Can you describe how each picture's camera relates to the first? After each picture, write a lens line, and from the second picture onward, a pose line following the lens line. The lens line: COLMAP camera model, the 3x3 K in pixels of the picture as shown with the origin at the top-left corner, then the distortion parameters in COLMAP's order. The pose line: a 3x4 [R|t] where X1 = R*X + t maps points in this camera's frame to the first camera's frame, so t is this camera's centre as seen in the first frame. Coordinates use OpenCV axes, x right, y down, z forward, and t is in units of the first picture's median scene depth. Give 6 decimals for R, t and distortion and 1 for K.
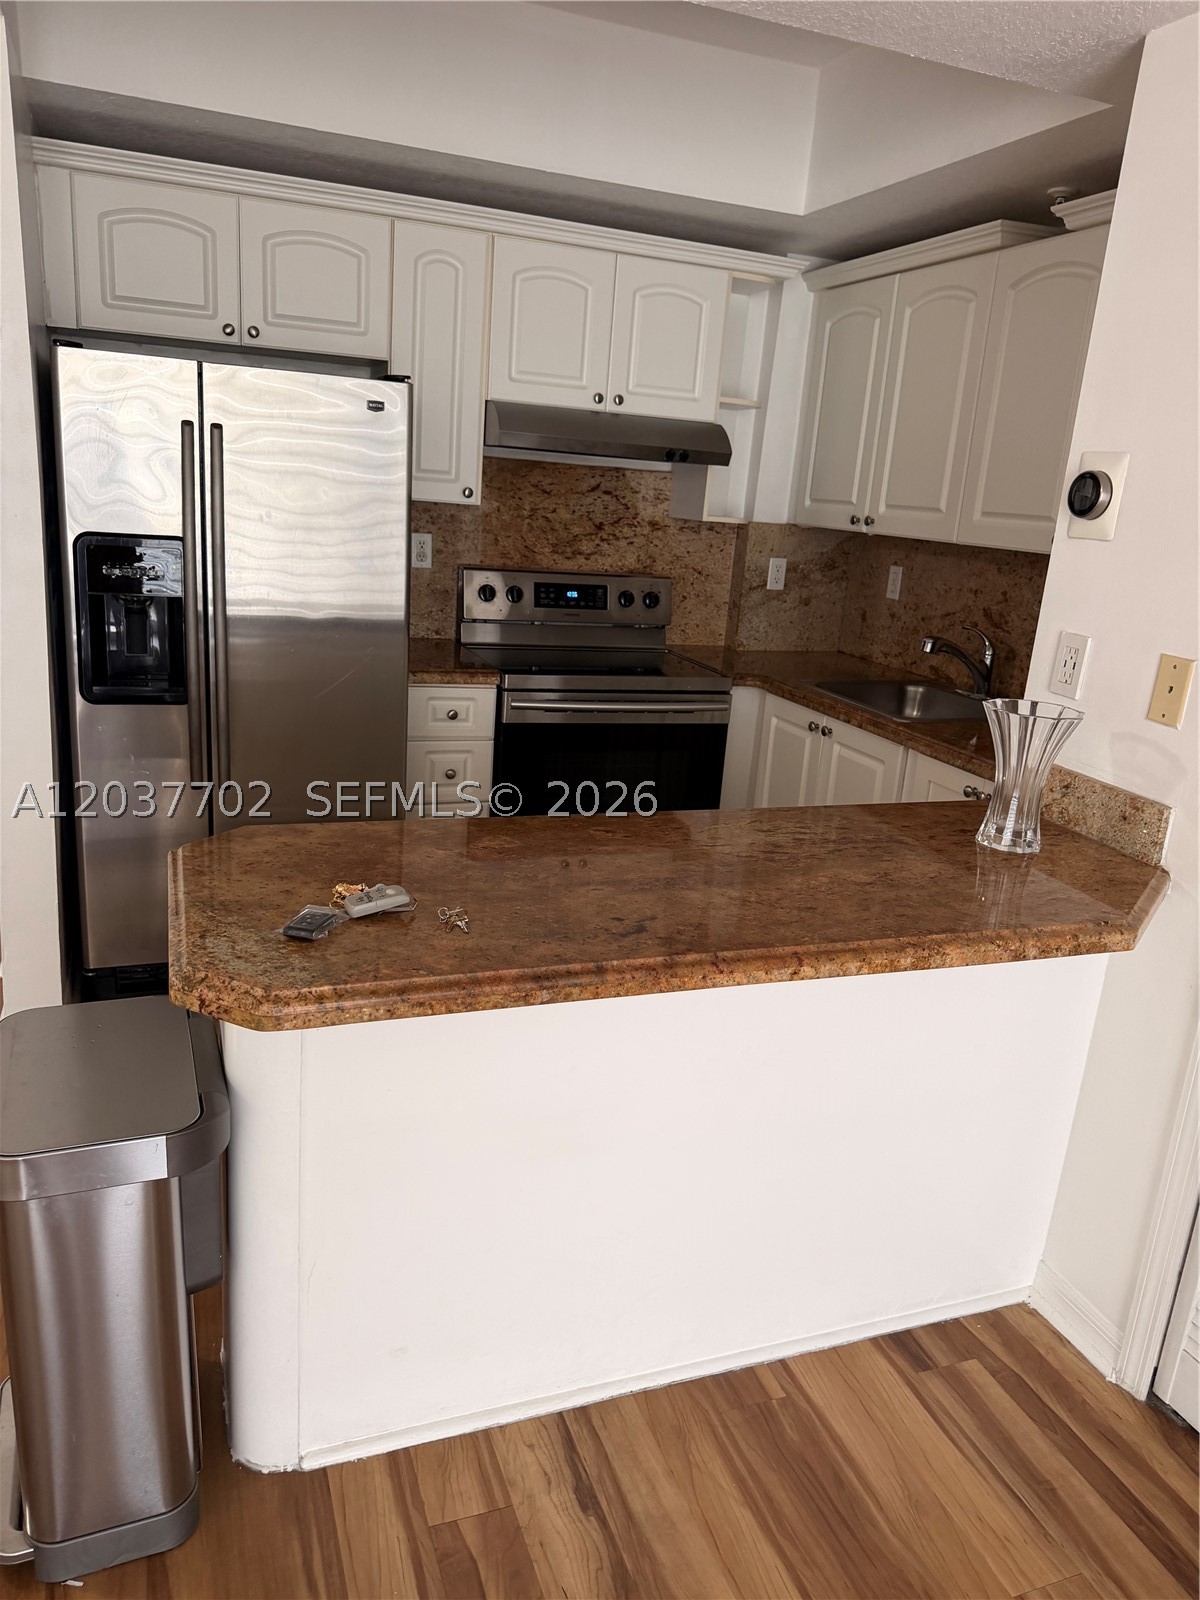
lens RADIAL K [[1121.8, 0, 583.8], [0, 1121.8, 811.6], [0, 0, 1]] dist [0.007000, -0.064053]
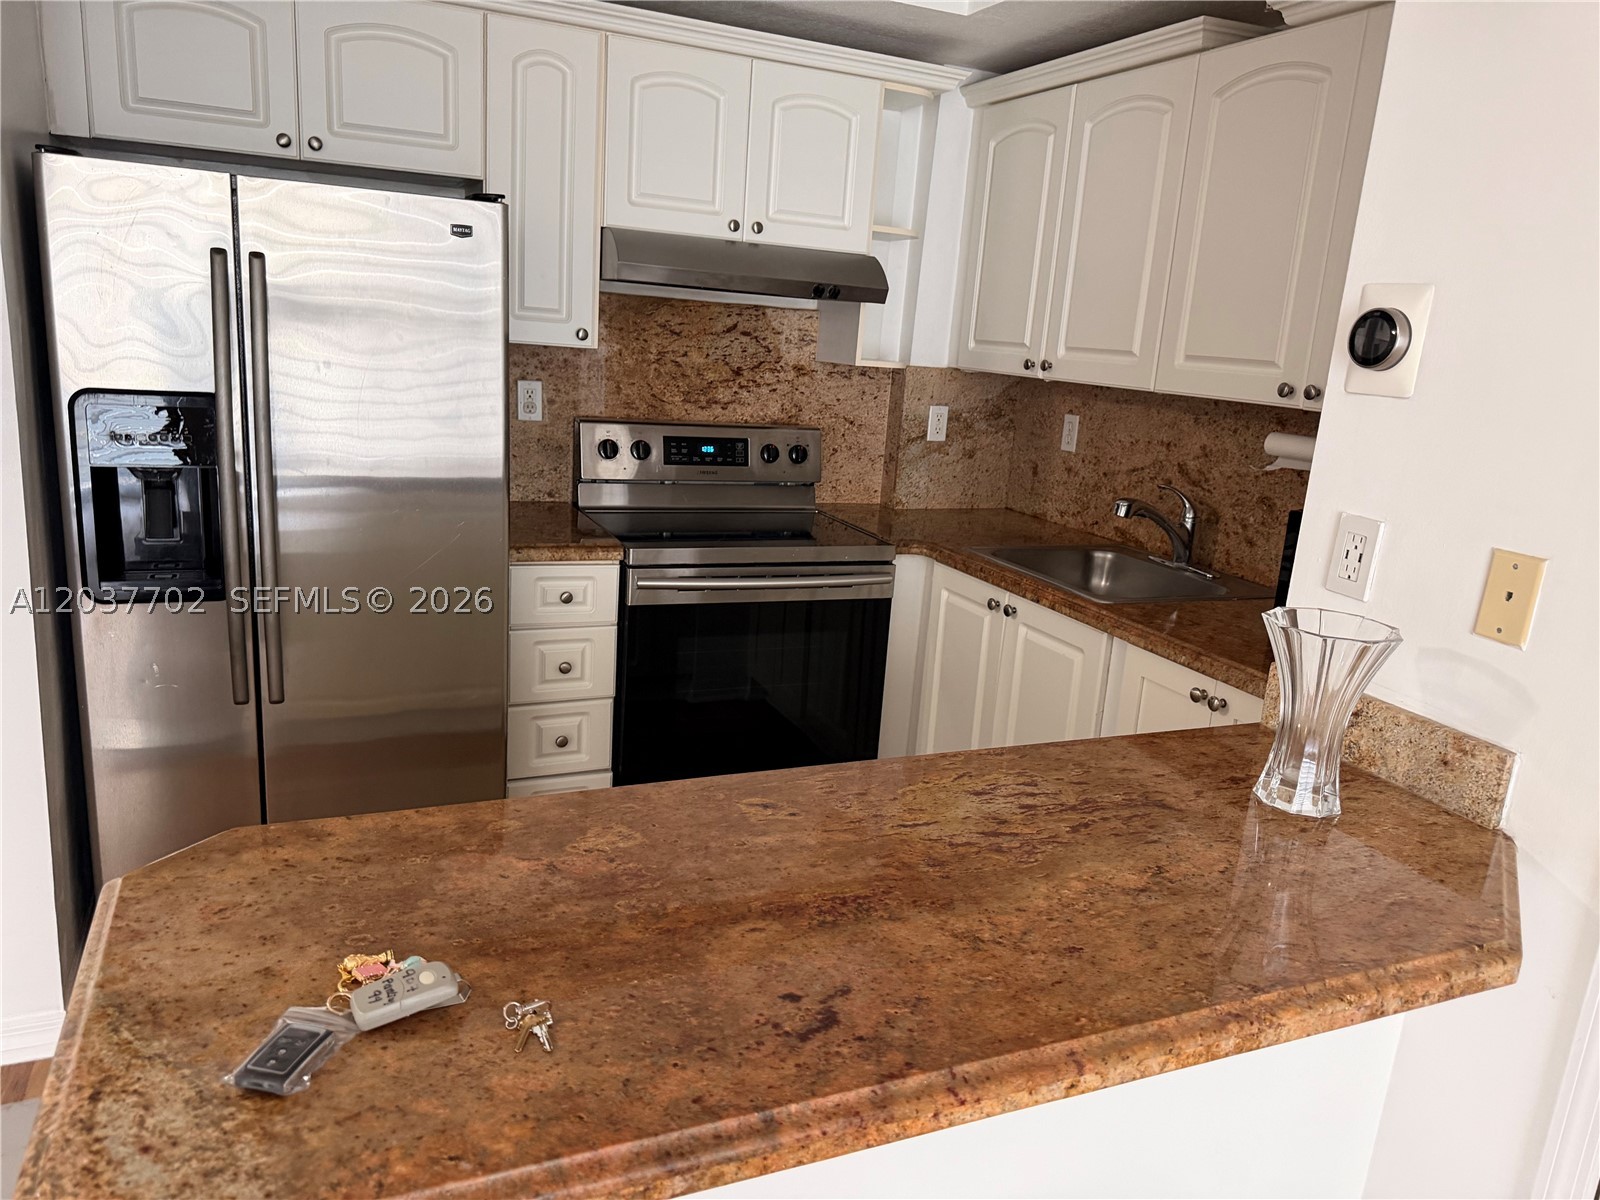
lens RADIAL K [[1121.8, 0, 802.9], [0, 1121.8, 609.6], [0, 0, 1]] dist [0.007000, -0.064053]
pose [[0.997186, -0.019943, 0.072270, -0.002667], [0.022328, 0.999227, -0.032348, -0.055901], [-0.071569, 0.033871, 0.996860, 0.184999]]
